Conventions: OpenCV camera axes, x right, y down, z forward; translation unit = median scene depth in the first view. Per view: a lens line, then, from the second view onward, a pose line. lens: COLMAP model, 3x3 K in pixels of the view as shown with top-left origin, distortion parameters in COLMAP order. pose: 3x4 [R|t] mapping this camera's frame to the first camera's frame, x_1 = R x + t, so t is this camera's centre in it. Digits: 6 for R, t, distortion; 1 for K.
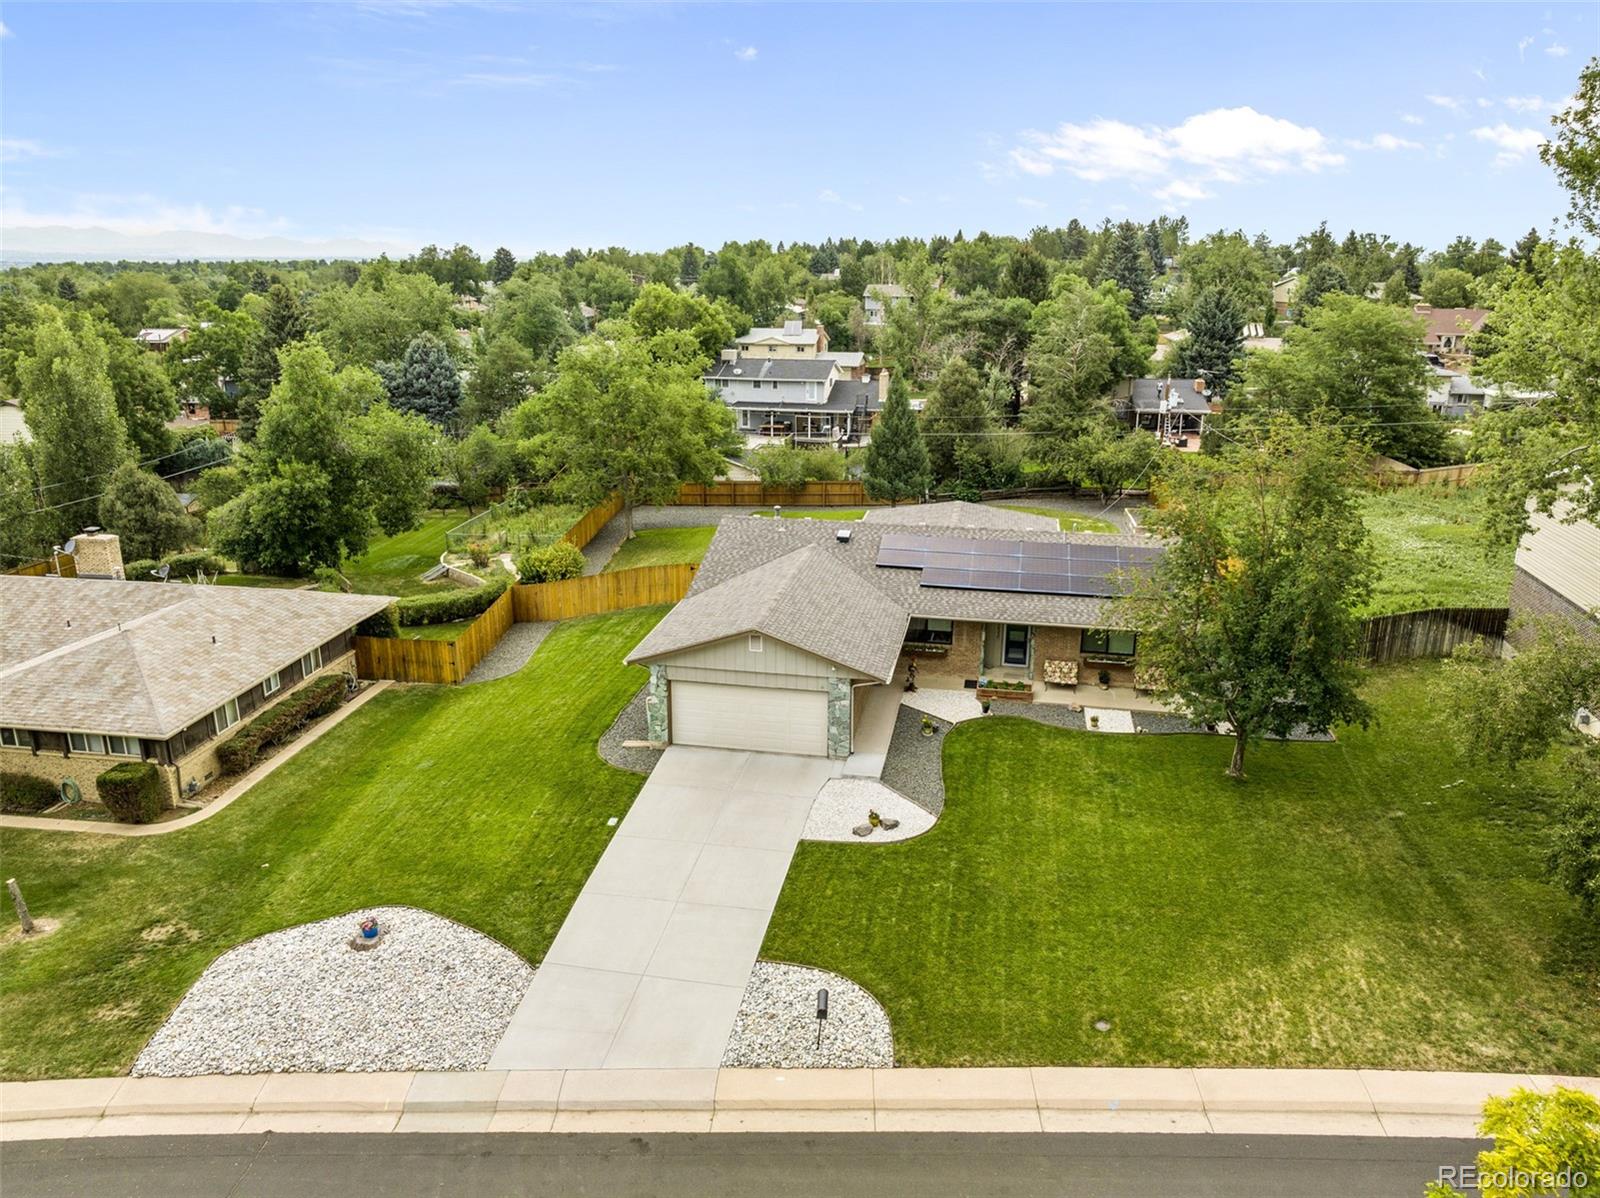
lens RADIAL K [[1124.2, 0, 800.0], [0, 1124.2, 599.0], [0, 0, 1]] dist [-0.034643, -0.003267]
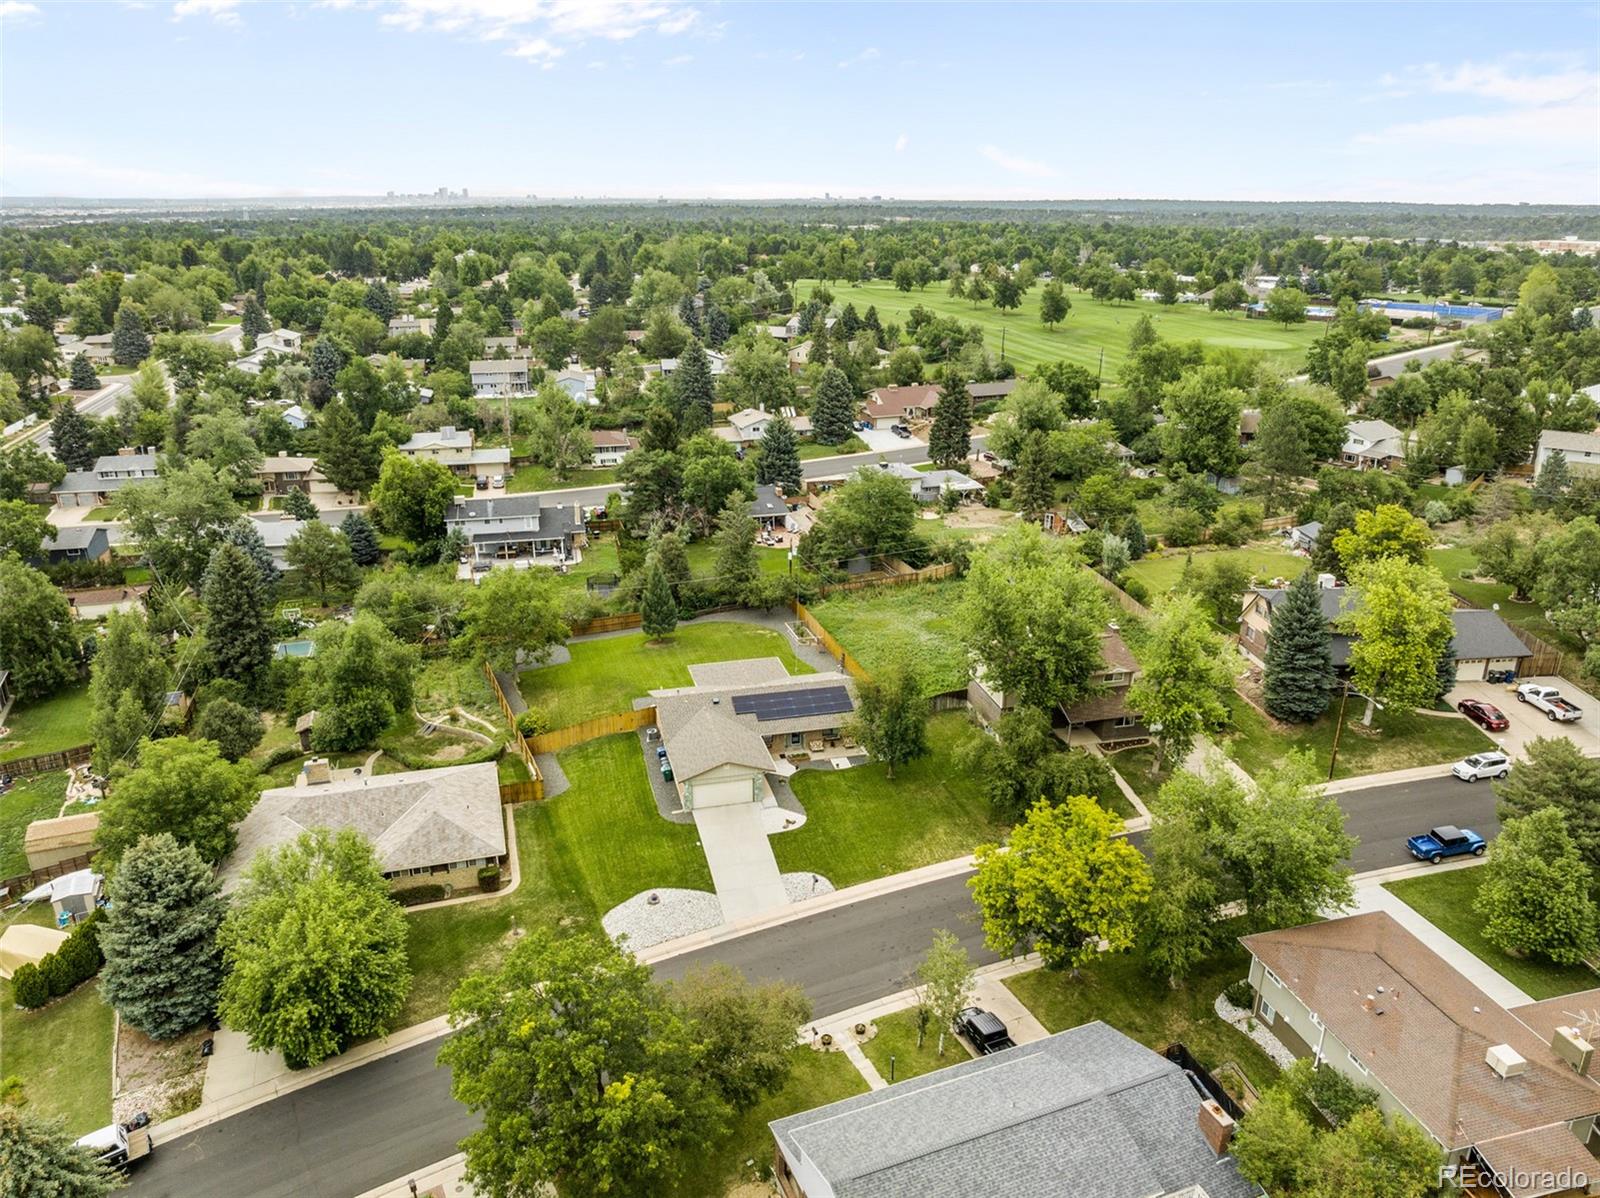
lens RADIAL K [[1090.5, 0, 800.0], [0, 1090.5, 599.0], [0, 0, 1]] dist [-0.030060, -0.000600]
pose [[0.905558, -0.143033, 0.399382, -0.772543], [0.124262, 0.989586, 0.072657, -0.467698], [-0.405615, -0.016167, 0.913901, -1.283203]]
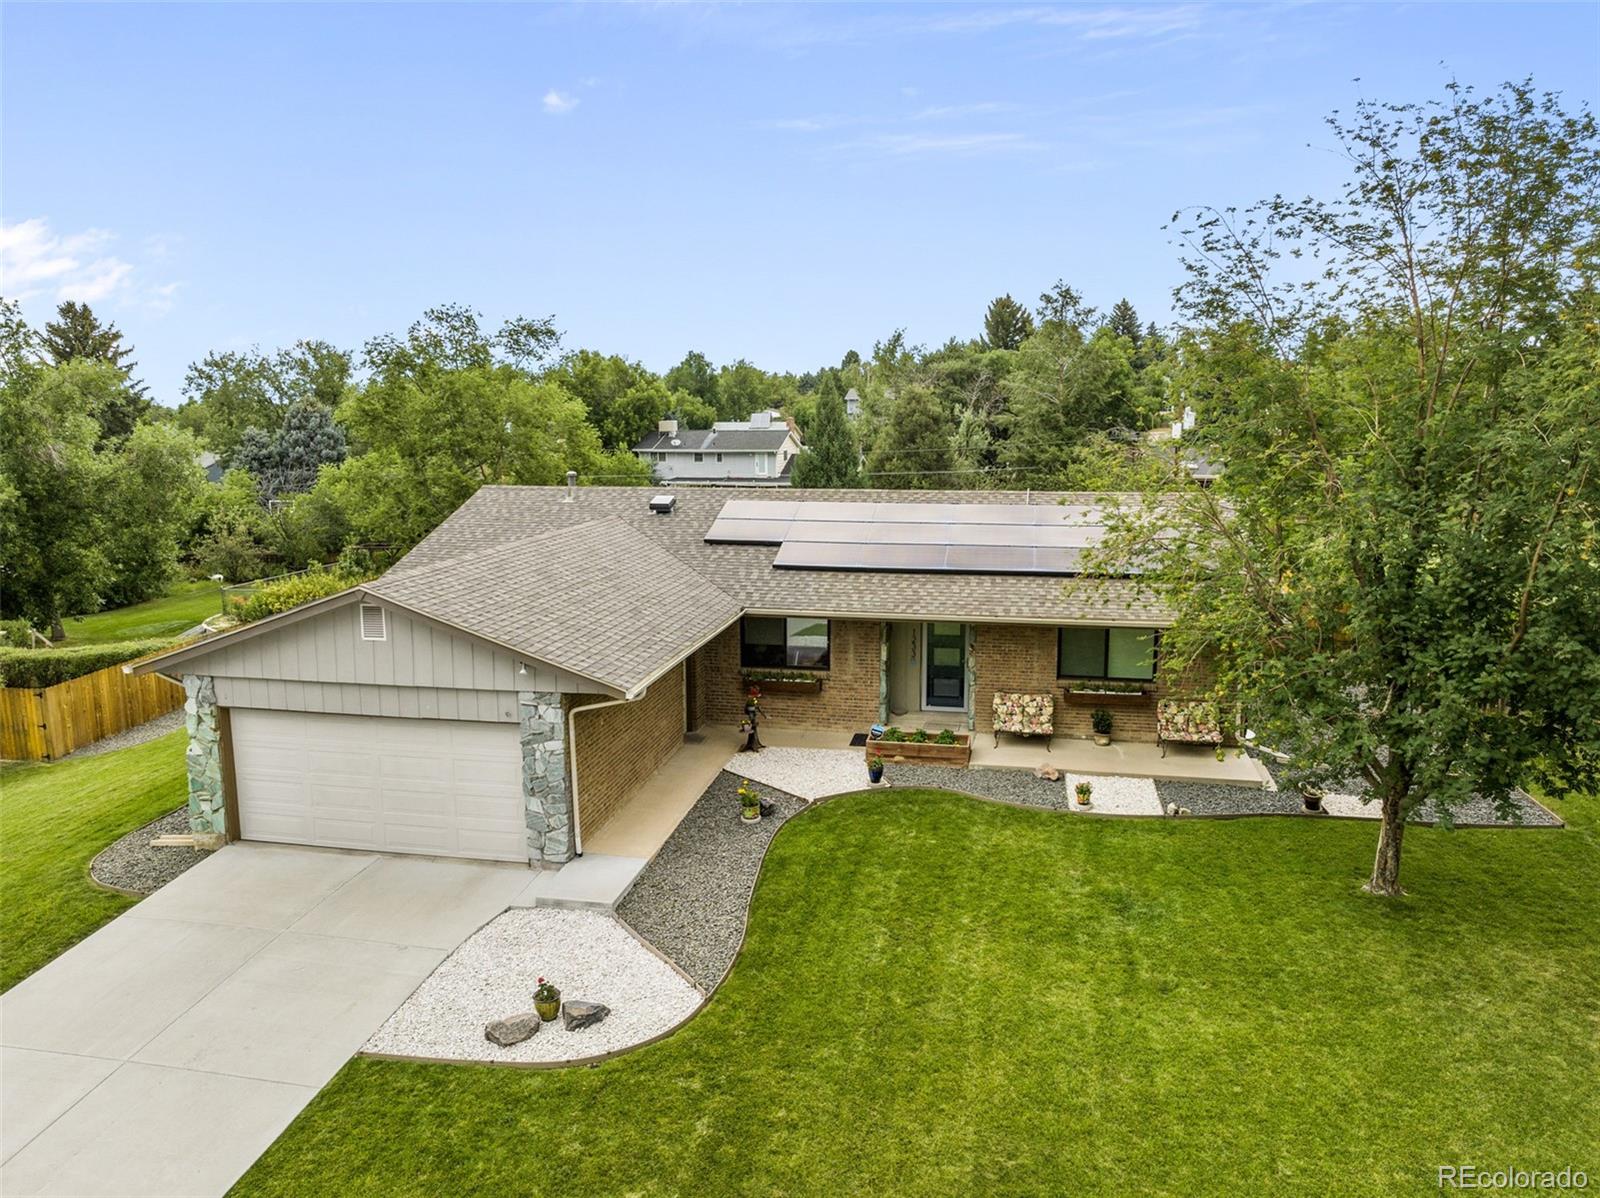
lens RADIAL K [[1148.2, 0, 800.0], [0, 1148.2, 599.0], [0, 0, 1]] dist [-0.038770, -0.002349]
pose [[0.999968, -0.007271, -0.003465, 0.132592], [0.006784, 0.992200, -0.124471, 0.082758], [0.004343, 0.124443, 0.992217, 0.459618]]
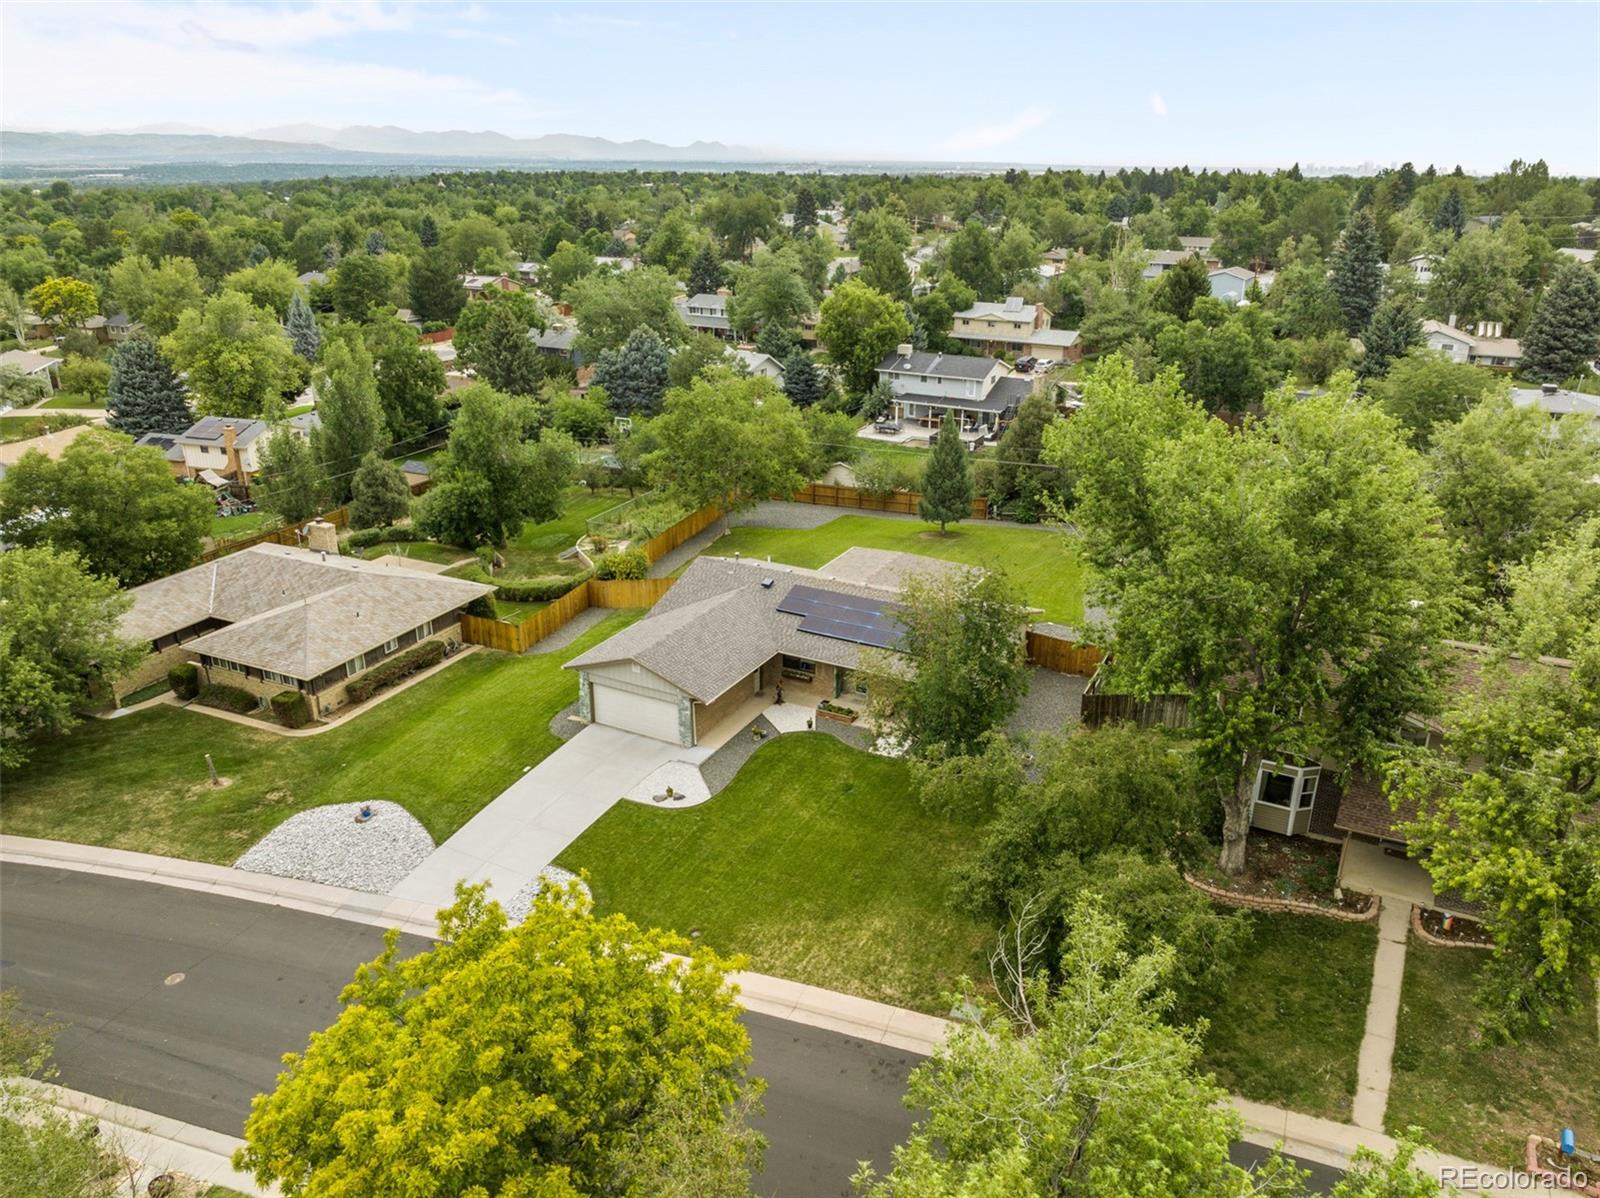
lens RADIAL K [[1124.2, 0, 800.0], [0, 1124.2, 599.0], [0, 0, 1]] dist [-0.034643, -0.003267]
pose [[0.958834, 0.104607, -0.263999, 0.513948], [-0.085708, 0.992928, 0.082149, -0.178059], [0.270725, -0.056140, 0.961018, -0.366285]]
